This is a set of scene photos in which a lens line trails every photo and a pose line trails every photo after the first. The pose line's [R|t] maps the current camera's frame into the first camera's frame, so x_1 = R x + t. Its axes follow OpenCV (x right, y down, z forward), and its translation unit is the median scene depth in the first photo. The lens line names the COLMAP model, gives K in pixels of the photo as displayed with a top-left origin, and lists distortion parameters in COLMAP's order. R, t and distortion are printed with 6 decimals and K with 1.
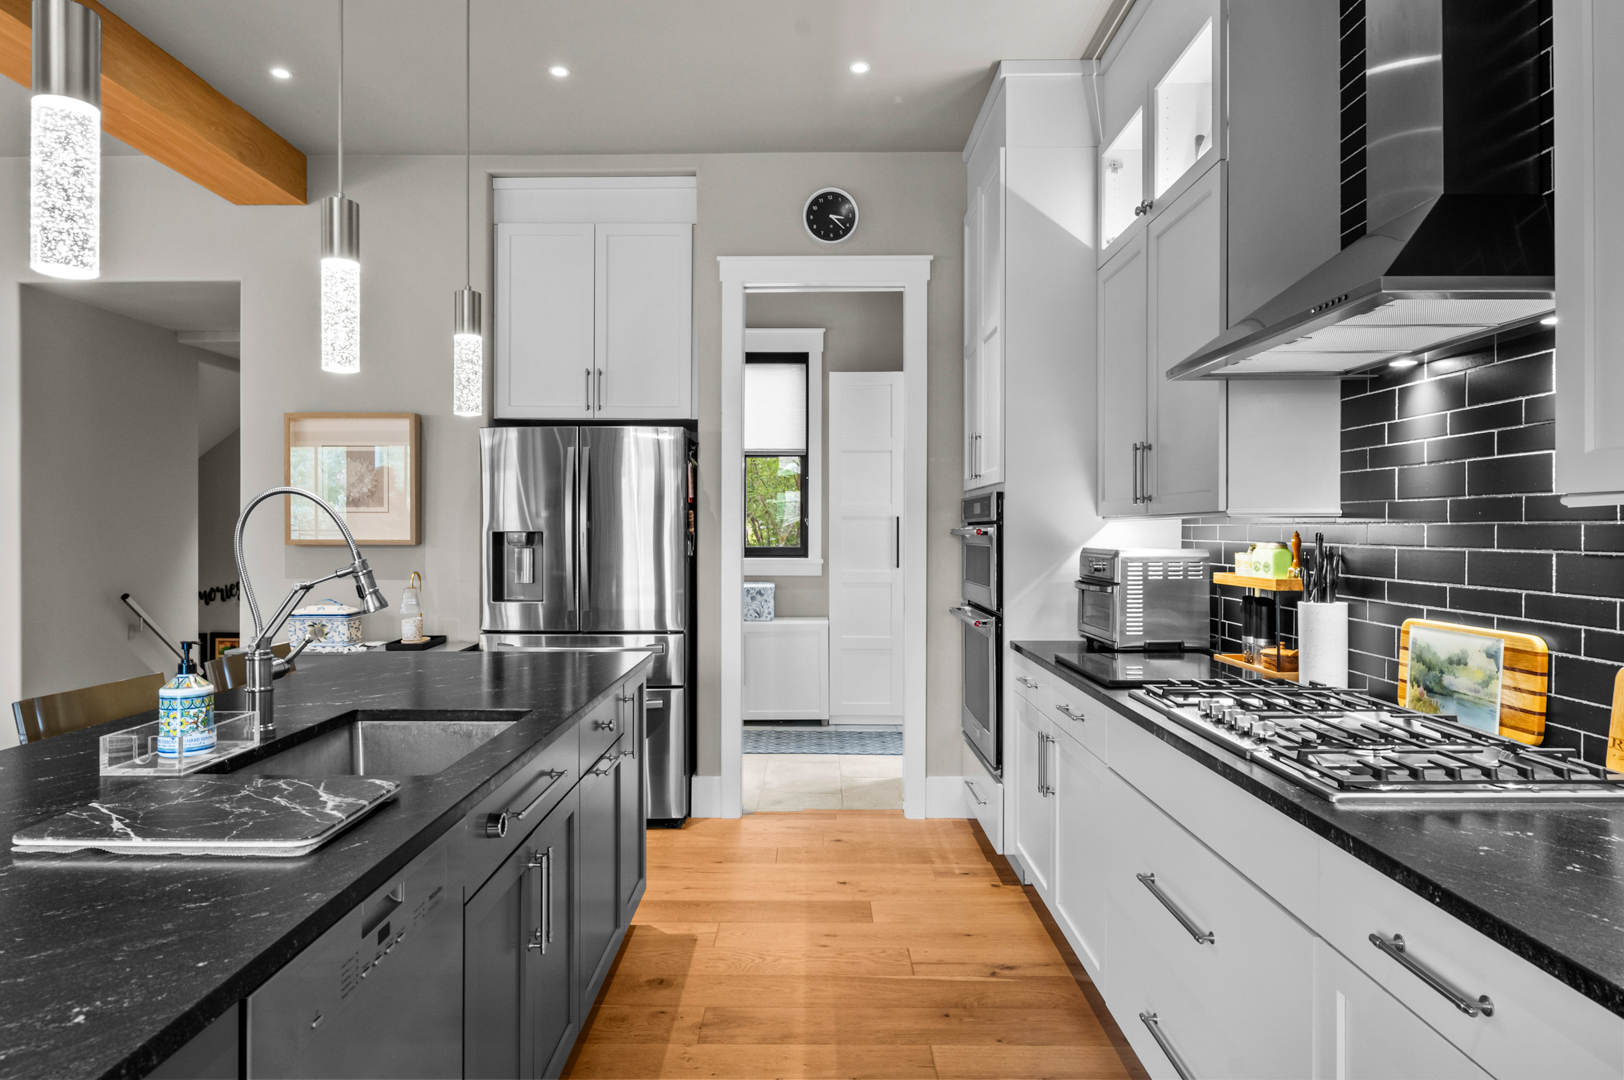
lens RADIAL K [[944.8, 0, 790.5], [0, 944.8, 535.2], [0, 0, 1]] dist [0.003510, 0.000636]
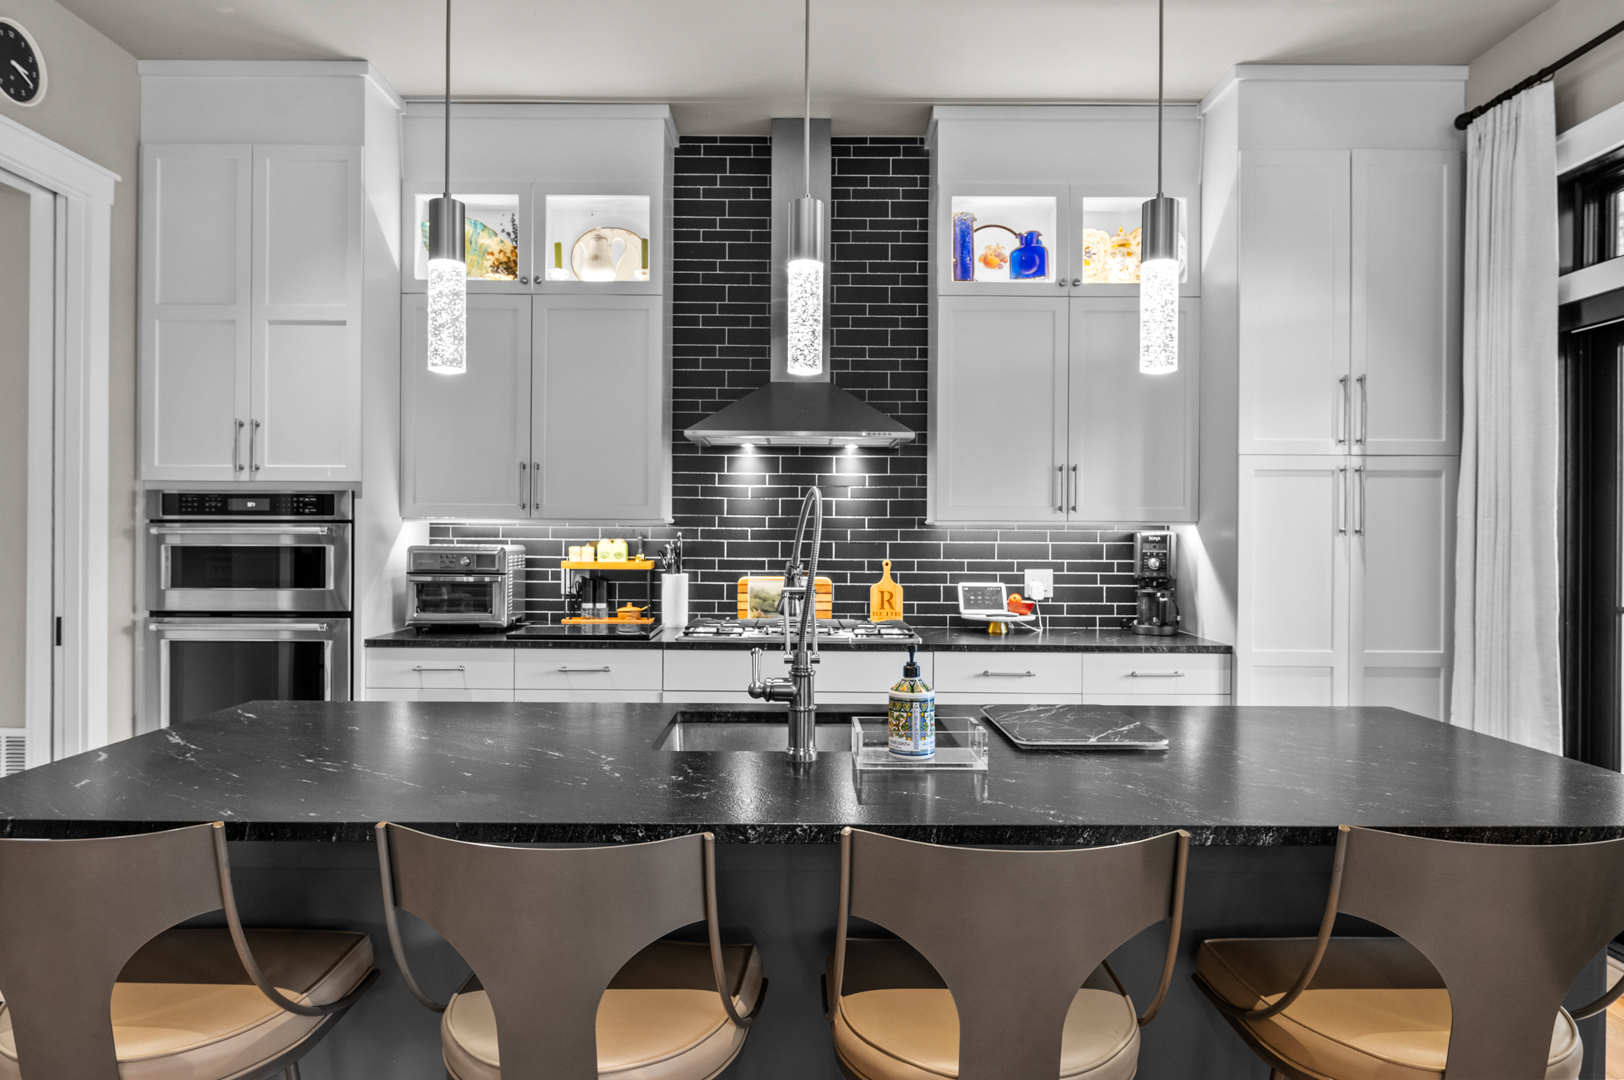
lens RADIAL K [[980.9, 0, 801.2], [0, 980.9, 523.1], [0, 0, 1]] dist [-0.005685, -0.002360]
pose [[-0.020329, 0.007038, 0.999769, -1.354465], [-0.000583, 0.999975, -0.007051, -0.009041], [-0.999793, -0.000727, -0.020325, 0.925129]]
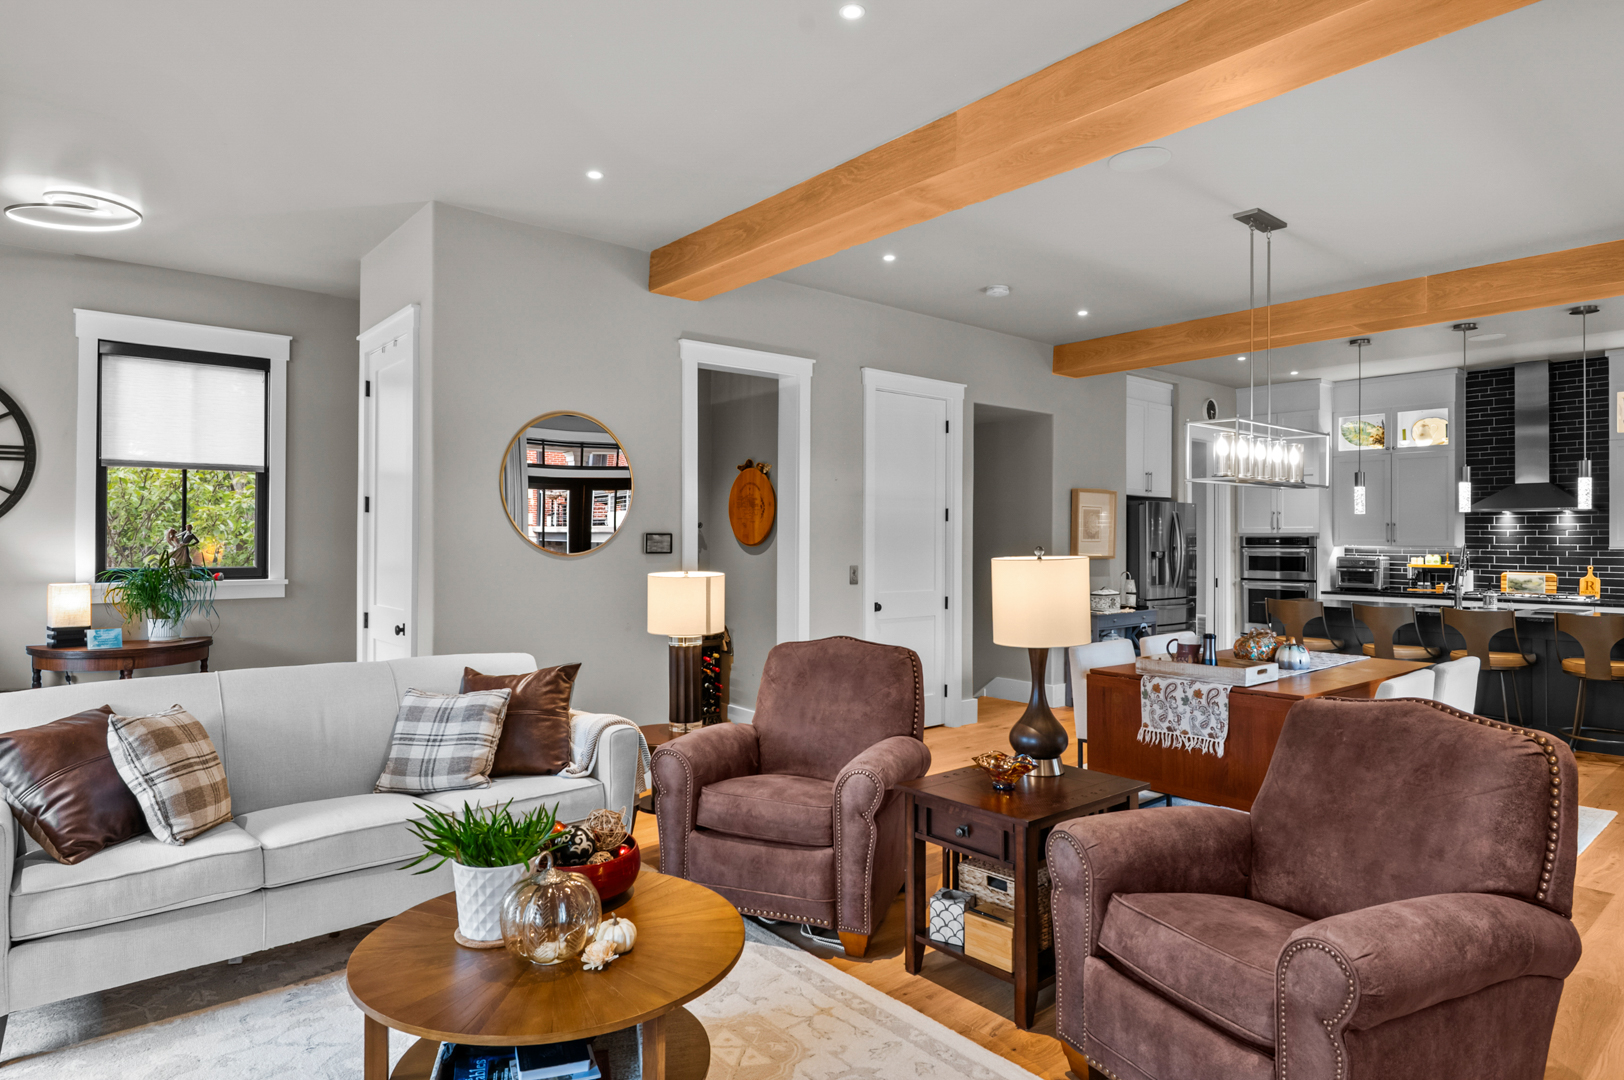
lens RADIAL K [[907.0, 0, 805.4], [0, 907.0, 540.8], [0, 0, 1]] dist [0.001521, -0.009899]
pose [[0.750458, 0.003049, 0.660911, -4.287487], [-0.000671, 0.999992, -0.003851, -0.035680], [-0.660917, 0.002446, 0.750455, 0.046963]]
